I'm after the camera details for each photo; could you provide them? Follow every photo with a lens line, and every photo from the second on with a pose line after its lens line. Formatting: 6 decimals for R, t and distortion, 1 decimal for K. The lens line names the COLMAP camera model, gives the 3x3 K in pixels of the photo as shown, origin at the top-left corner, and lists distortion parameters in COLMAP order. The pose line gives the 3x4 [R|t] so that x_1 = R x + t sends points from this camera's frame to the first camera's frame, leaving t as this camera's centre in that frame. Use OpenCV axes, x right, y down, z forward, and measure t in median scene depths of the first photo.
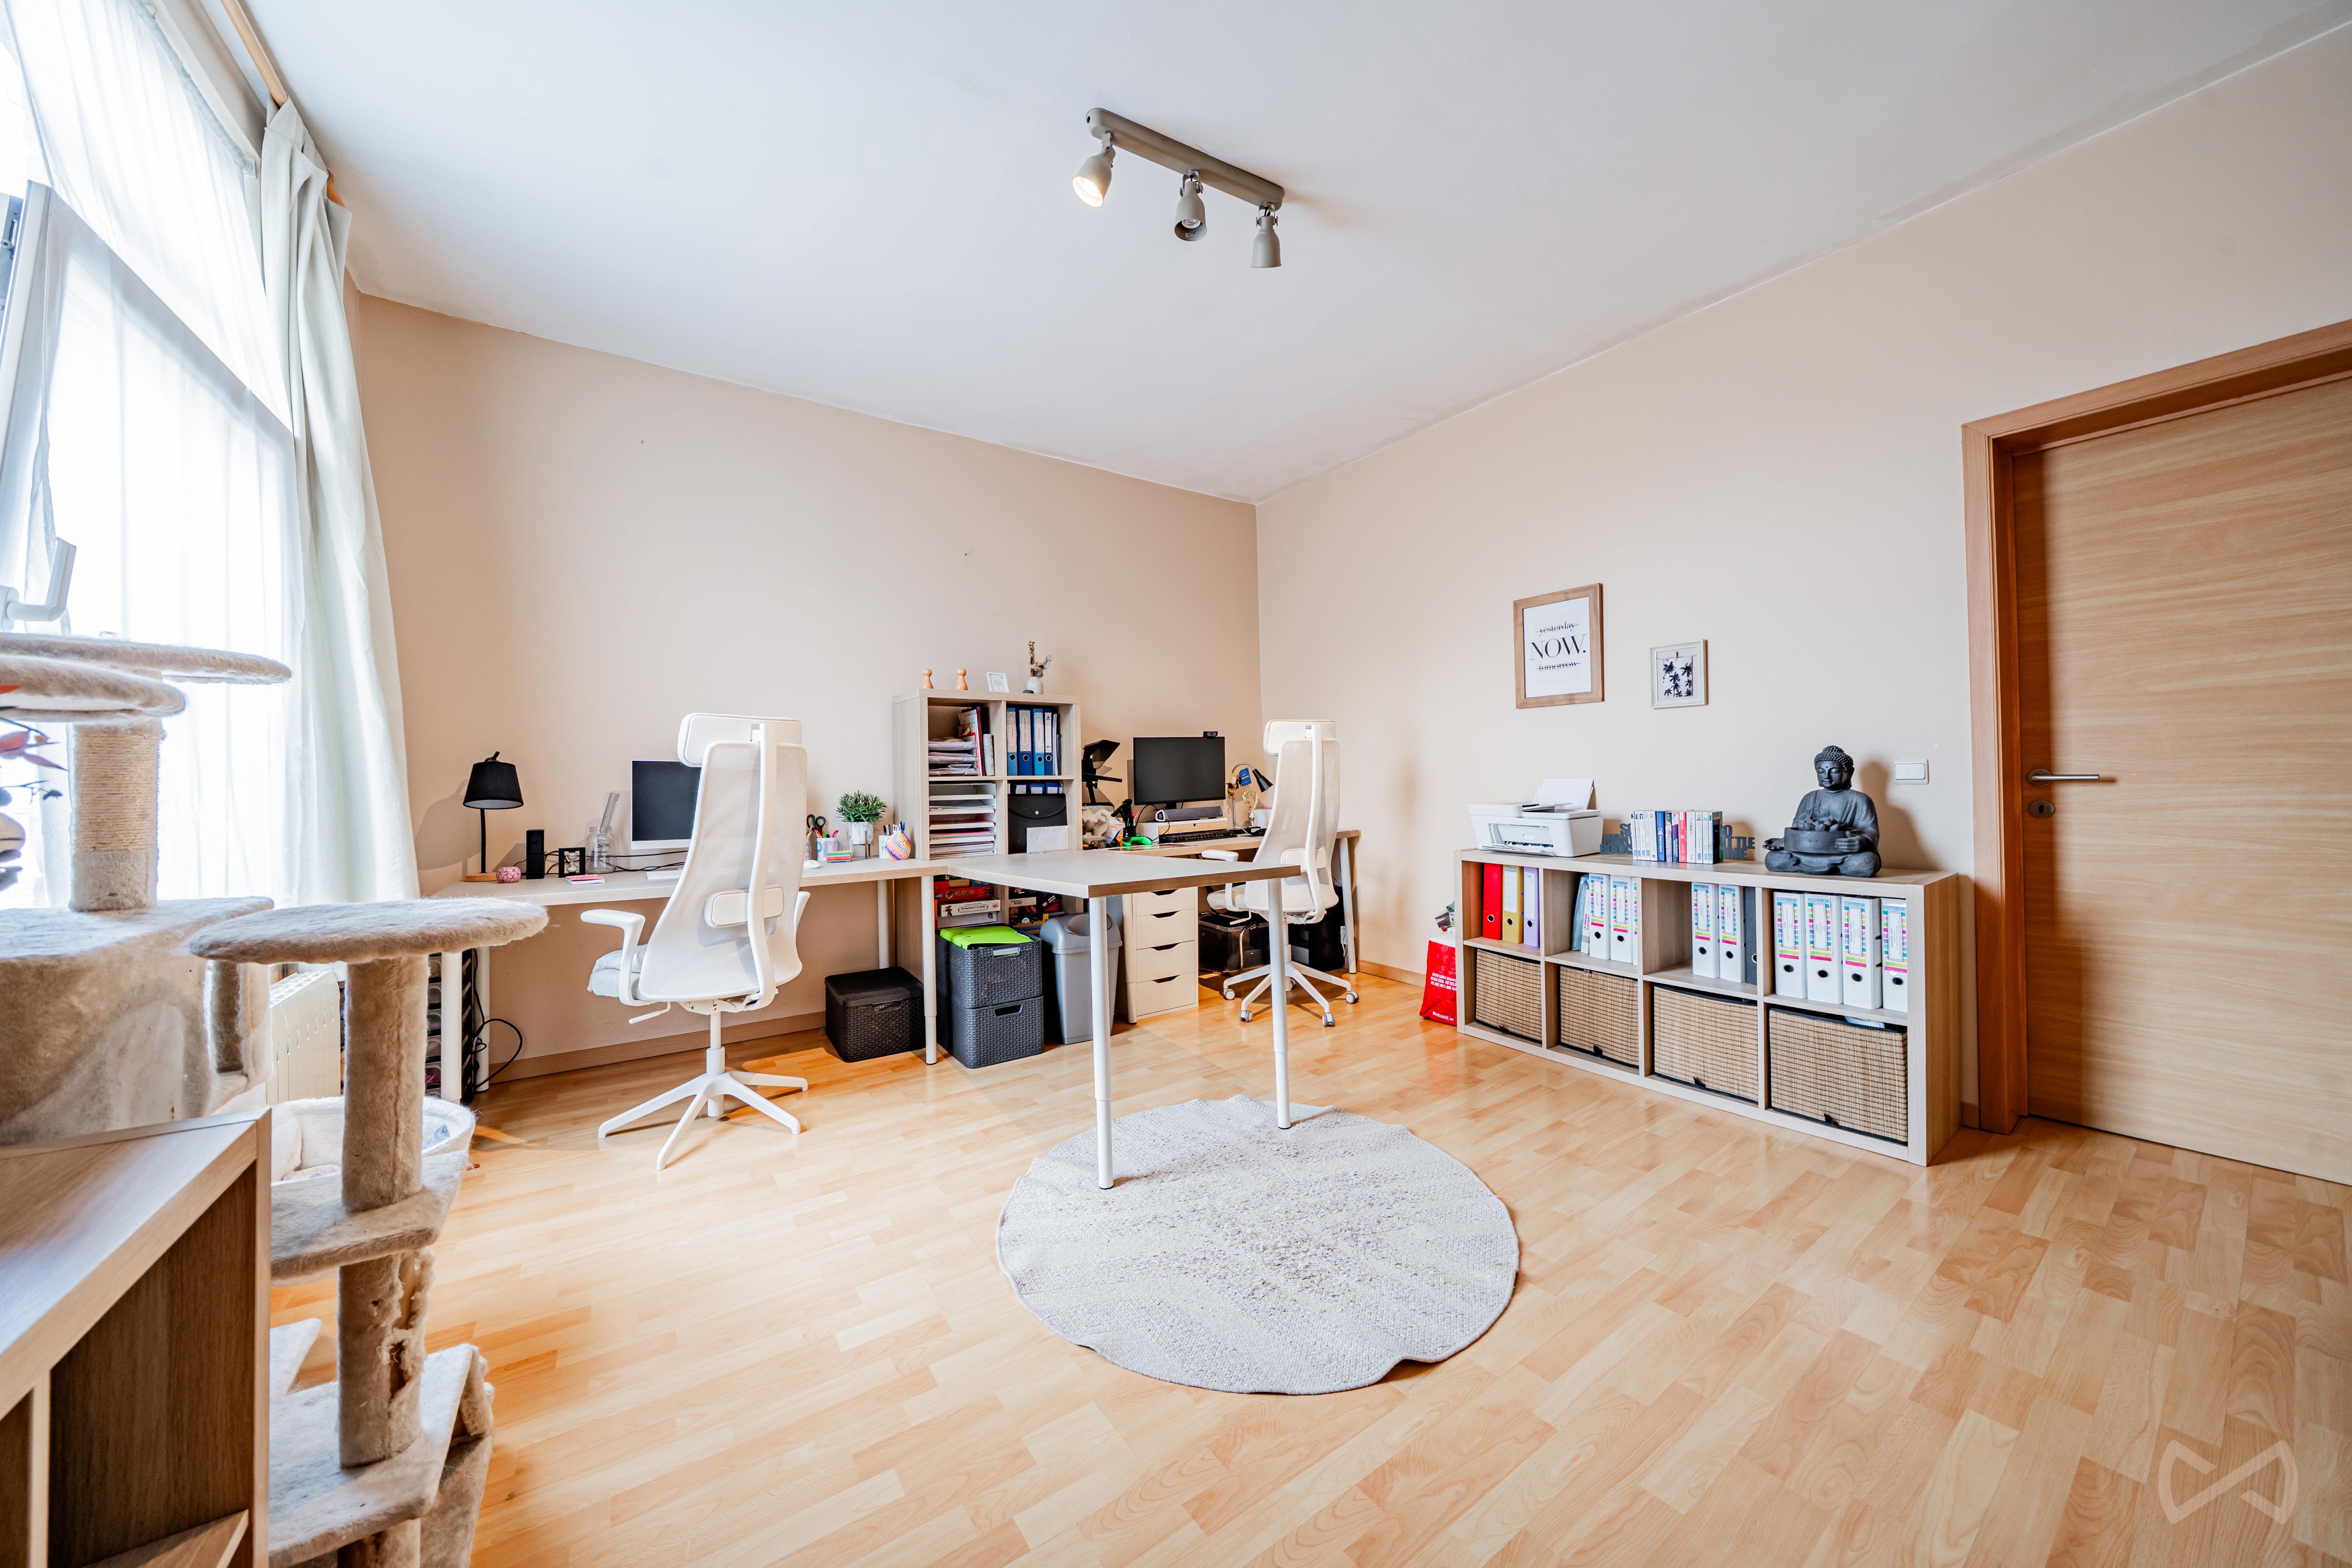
lens RADIAL K [[788.8, 0, 1169.7], [0, 788.8, 777.4], [0, 0, 1]] dist [-0.002753, -0.000205]
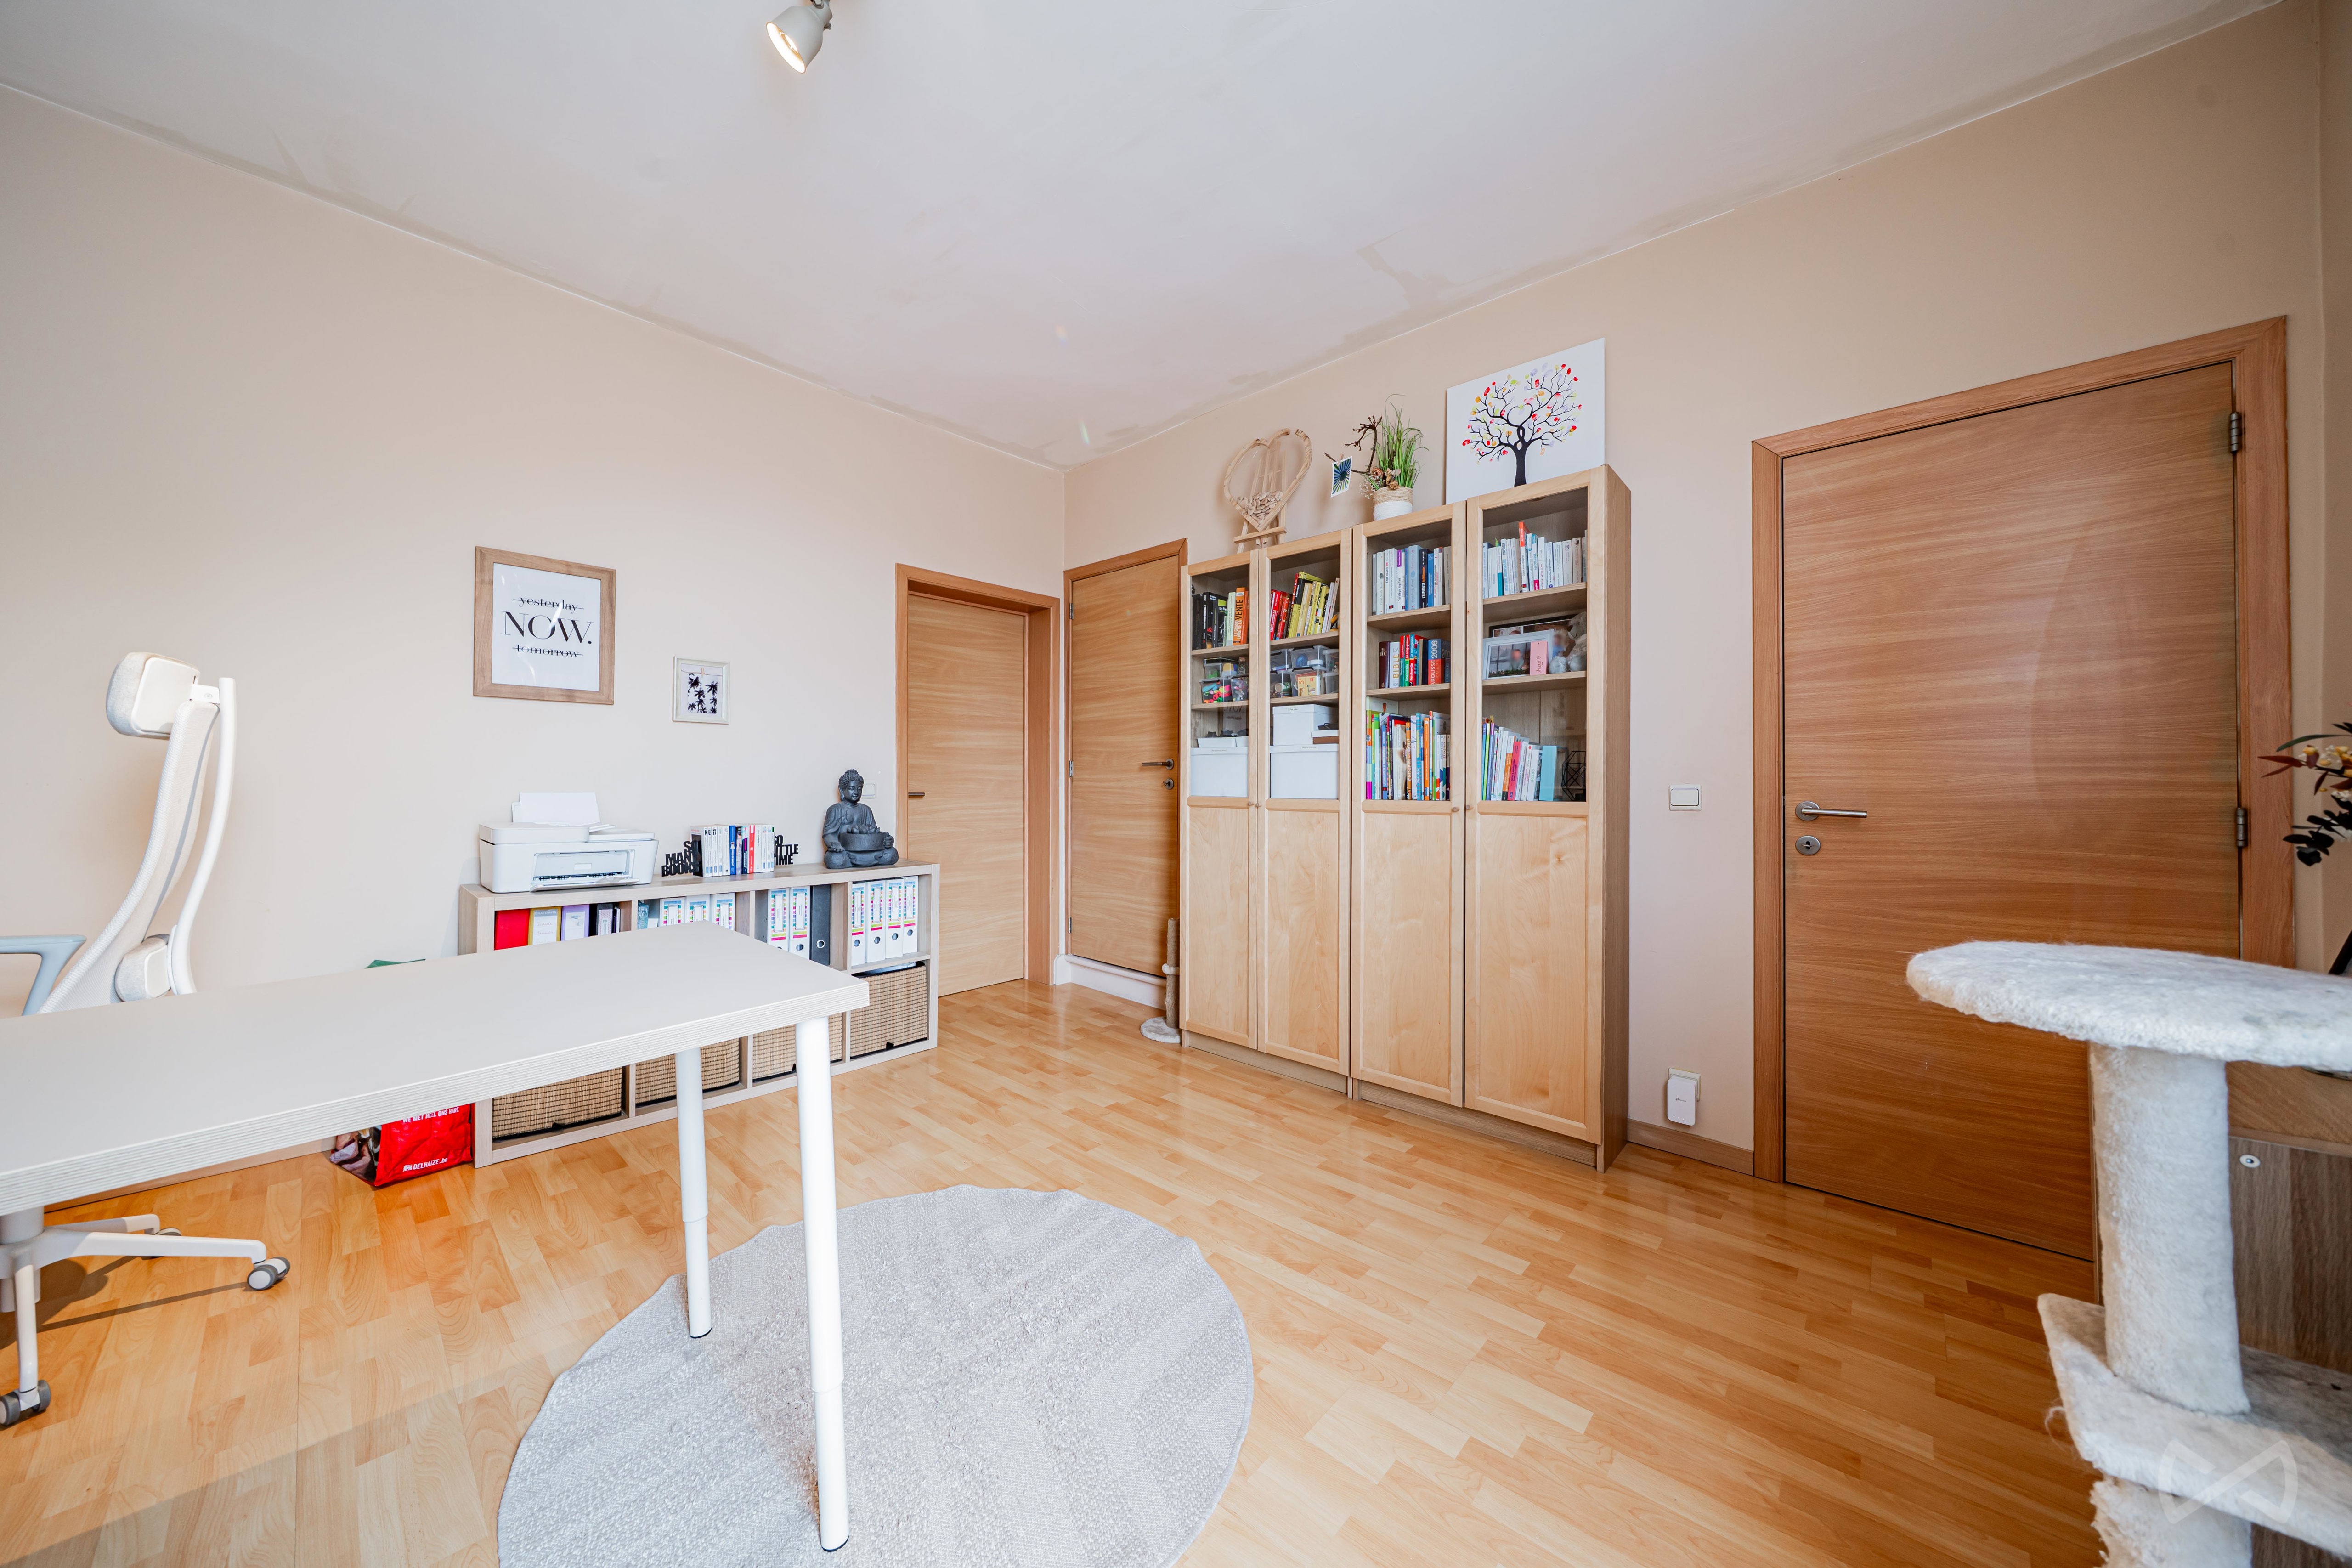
lens RADIAL K [[788.8, 0, 1171.8], [0, 788.8, 782.9], [0, 0, 1]] dist [-0.002753, -0.000205]
pose [[-0.194526, 0.020147, 0.980690, -0.462469], [-0.000630, 0.999786, -0.020664, 0.008150], [-0.980897, -0.004637, -0.194472, 0.609524]]
